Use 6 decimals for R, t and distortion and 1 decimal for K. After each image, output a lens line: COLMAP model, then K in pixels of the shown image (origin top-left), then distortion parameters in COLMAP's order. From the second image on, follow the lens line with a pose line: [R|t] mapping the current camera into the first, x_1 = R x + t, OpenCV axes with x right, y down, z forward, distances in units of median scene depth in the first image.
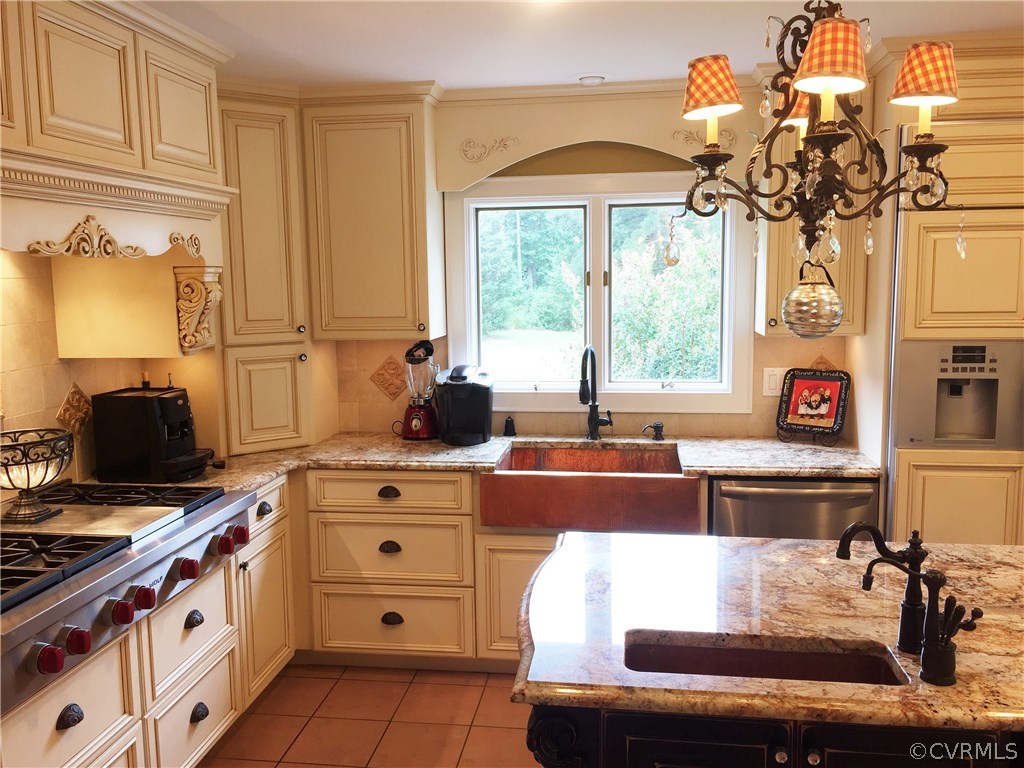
lens RADIAL K [[891.9, 0, 512.0], [0, 891.9, 384.0], [0, 0, 1]] dist [-0.005808, -0.004027]
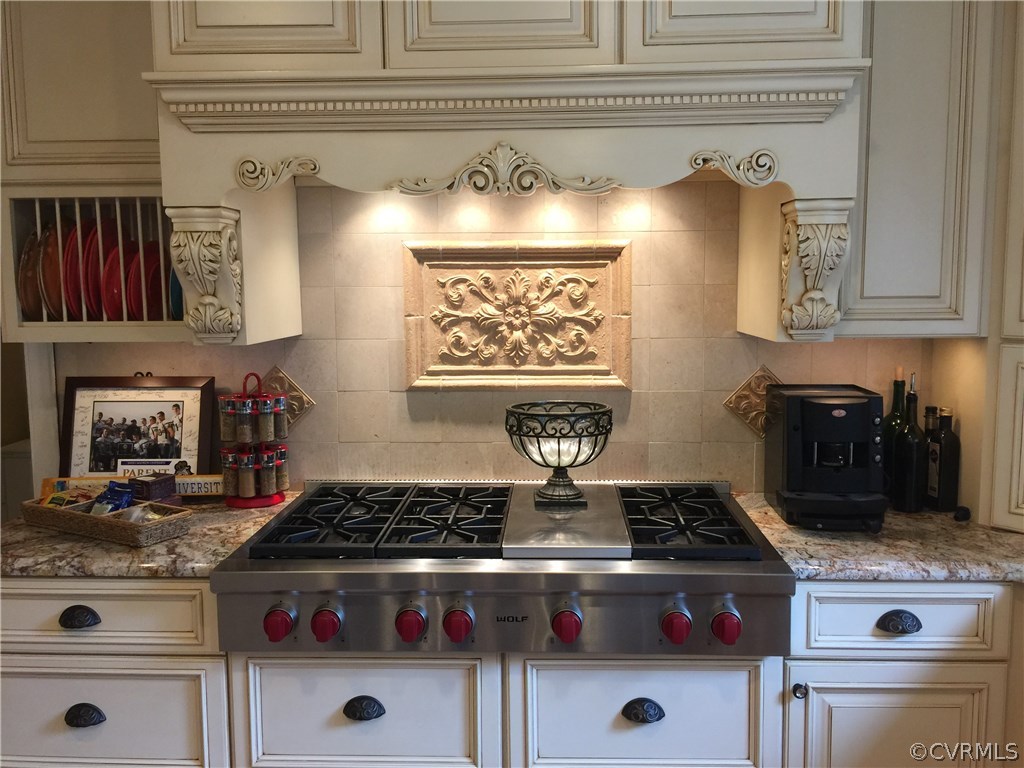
lens RADIAL K [[868.3, 0, 512.0], [0, 868.3, 384.0], [0, 0, 1]] dist [0.063138, -0.003385]
pose [[0.098057, 0.131503, -0.986454, 0.259958], [-0.115668, 0.986019, 0.119947, -0.054958], [0.988436, 0.102340, 0.111897, 0.748680]]
